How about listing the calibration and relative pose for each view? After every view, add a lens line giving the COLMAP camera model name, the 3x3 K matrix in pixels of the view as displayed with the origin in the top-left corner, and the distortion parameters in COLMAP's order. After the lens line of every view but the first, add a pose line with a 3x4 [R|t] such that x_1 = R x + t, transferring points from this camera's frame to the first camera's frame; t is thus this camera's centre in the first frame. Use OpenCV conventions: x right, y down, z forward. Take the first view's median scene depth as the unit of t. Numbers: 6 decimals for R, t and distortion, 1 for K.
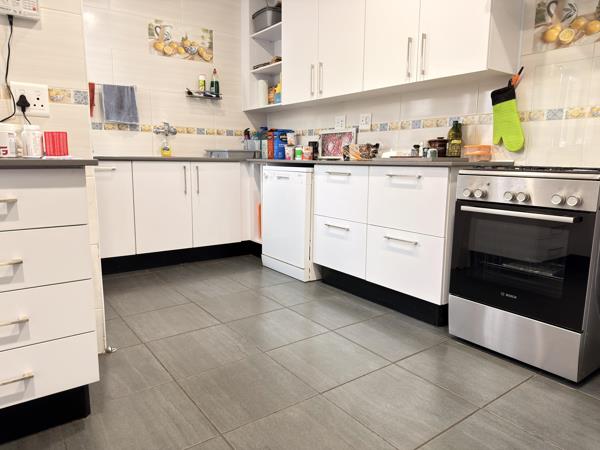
lens RADIAL K [[418.7, 0, 302.2], [0, 418.7, 224.5], [0, 0, 1]] dist [0.080670, -0.122950]
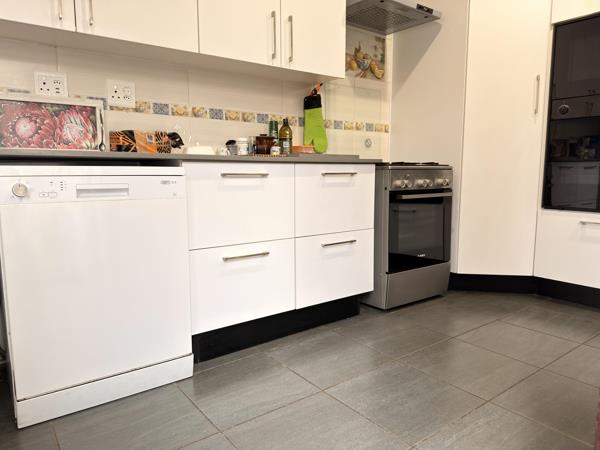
lens RADIAL K [[421.9, 0, 302.0], [0, 421.9, 224.5], [0, 0, 1]] dist [0.032658, -0.041755]
pose [[-0.020104, -0.131422, 0.991123, -0.584248], [0.157535, 0.978523, 0.132946, -0.120560], [-0.987309, 0.158809, 0.001031, 0.928099]]
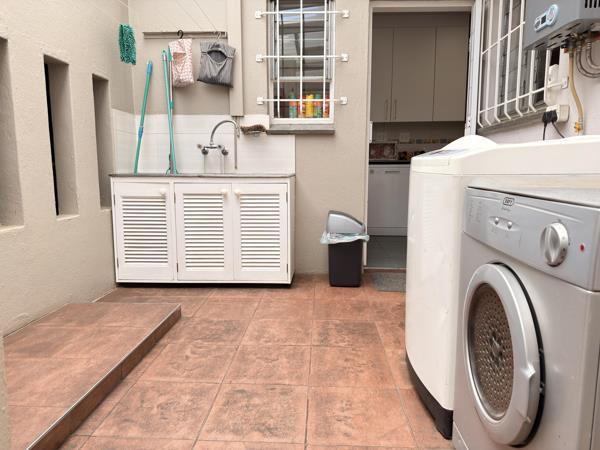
lens RADIAL K [[418.7, 0, 302.2], [0, 418.7, 224.5], [0, 0, 1]] dist [0.080670, -0.122950]
pose [[0.632711, -0.112083, 0.766234, -1.689726], [0.129427, 0.990858, 0.038068, -0.030125], [-0.763496, 0.075085, 0.641433, 0.324768]]
